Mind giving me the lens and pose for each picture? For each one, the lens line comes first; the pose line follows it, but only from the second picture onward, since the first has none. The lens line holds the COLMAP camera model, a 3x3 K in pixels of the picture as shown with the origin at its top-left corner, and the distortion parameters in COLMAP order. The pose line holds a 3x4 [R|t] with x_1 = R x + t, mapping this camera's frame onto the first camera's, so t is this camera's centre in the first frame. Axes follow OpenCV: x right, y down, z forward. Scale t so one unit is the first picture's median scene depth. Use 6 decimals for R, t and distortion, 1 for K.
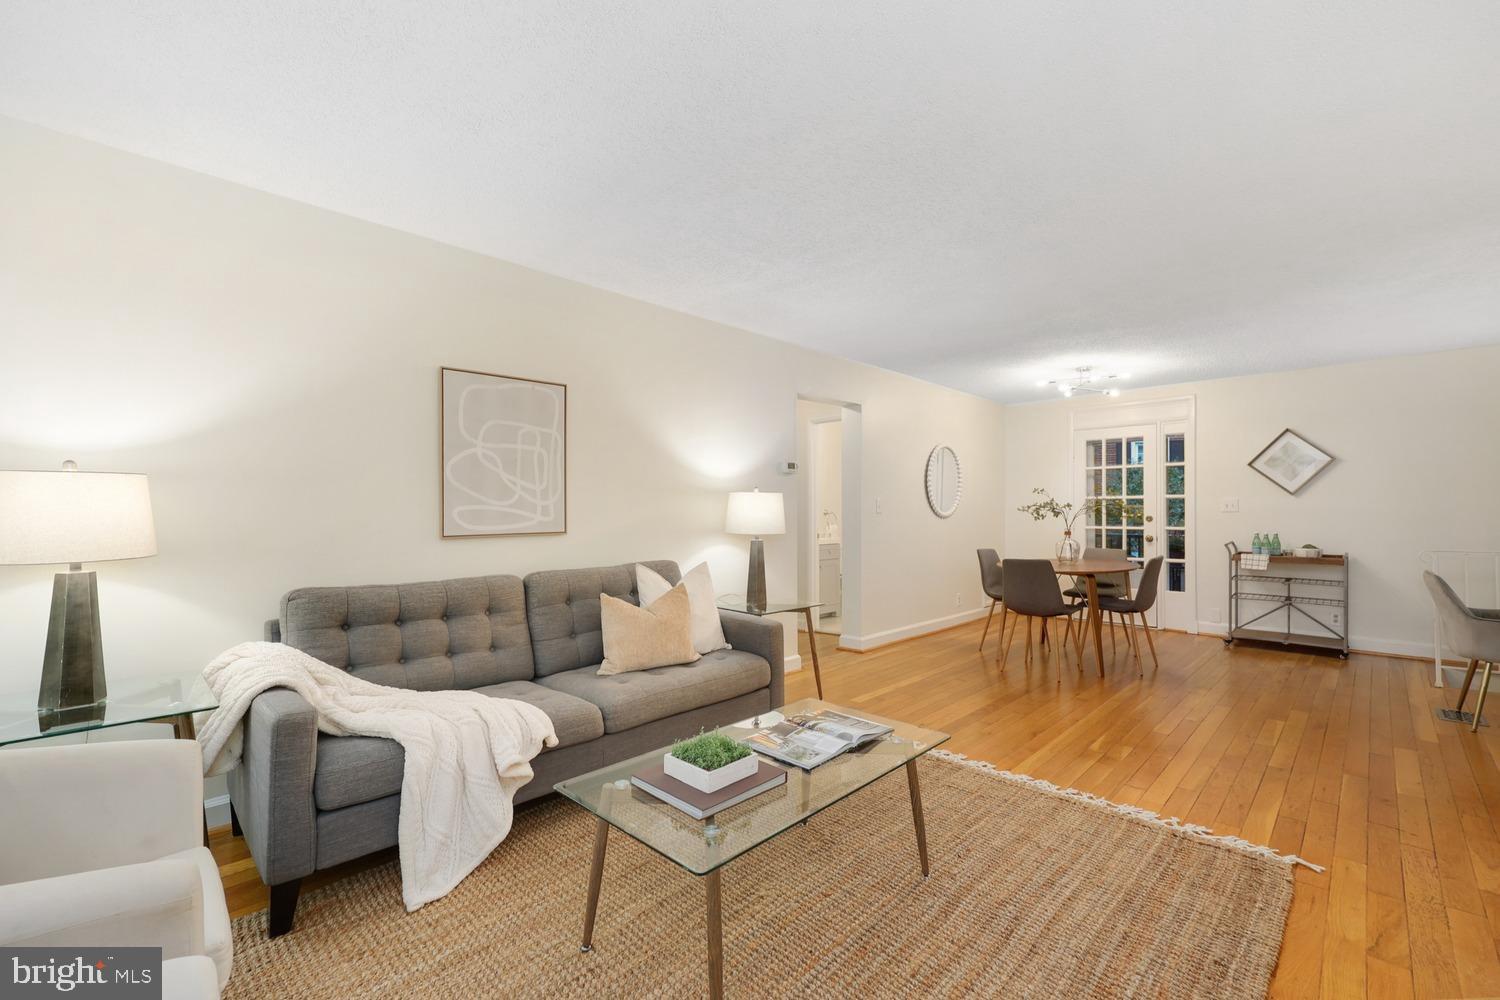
lens RADIAL K [[633.6, 0, 754.2], [0, 633.6, 503.3], [0, 0, 1]] dist [0.013002, -0.000026]
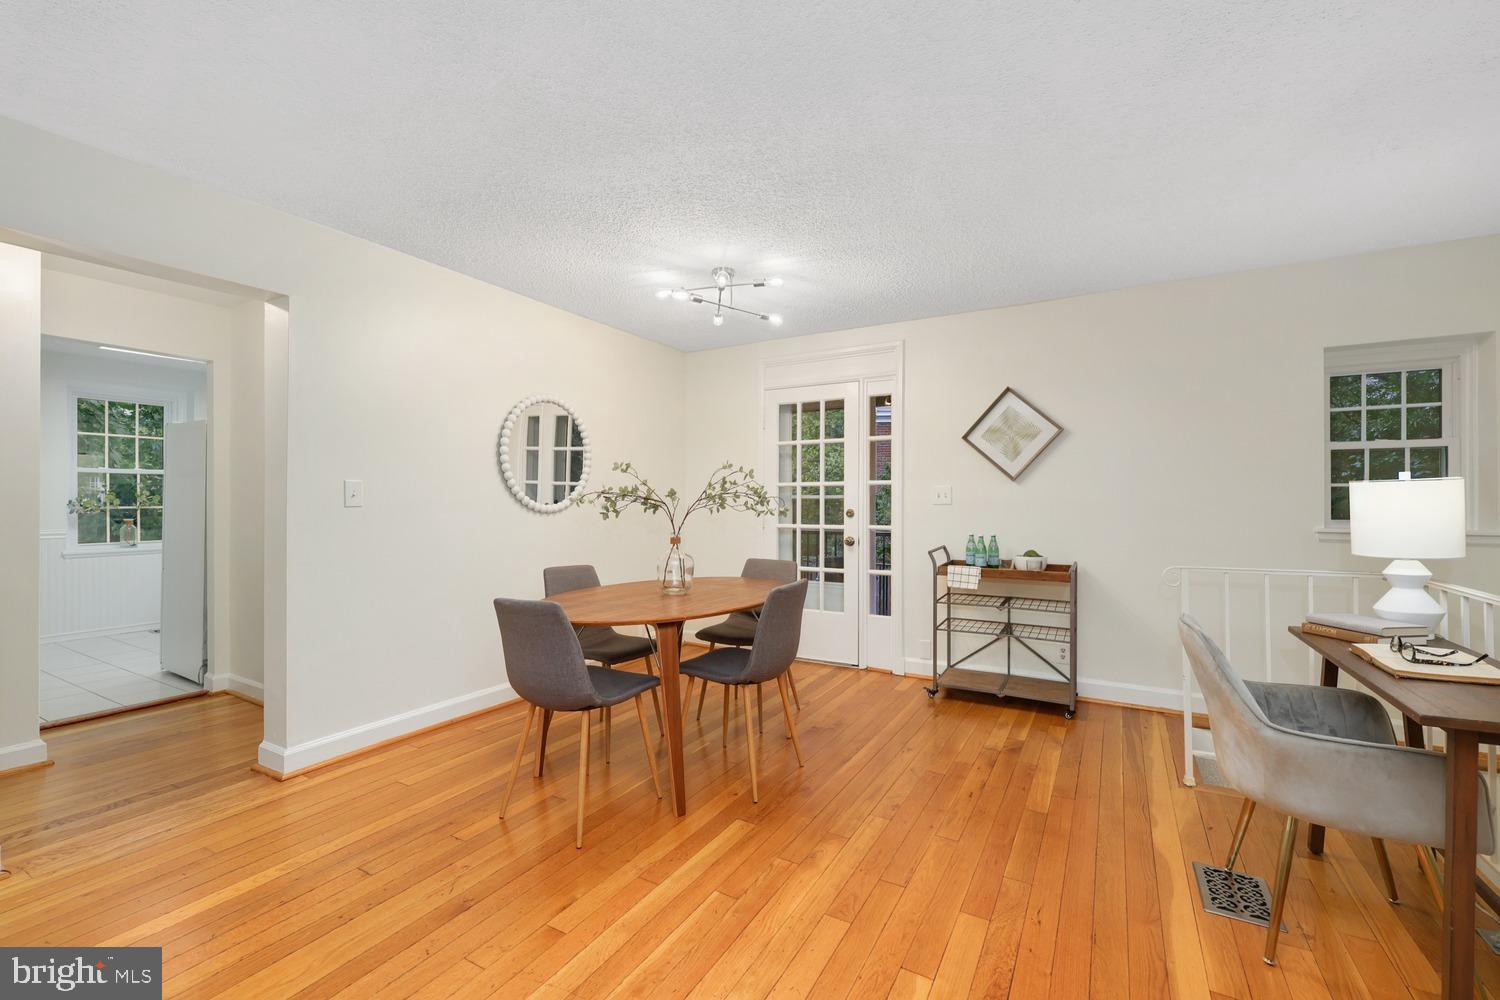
lens RADIAL K [[620.6, 0, 749.3], [0, 620.6, 497.8], [0, 0, 1]] dist [0.014190, 0.000043]
pose [[0.971238, 0.002561, 0.238097, 0.389153], [-0.003037, 0.999994, 0.001632, 0.005858], [-0.238092, -0.002308, 0.971240, 0.395069]]
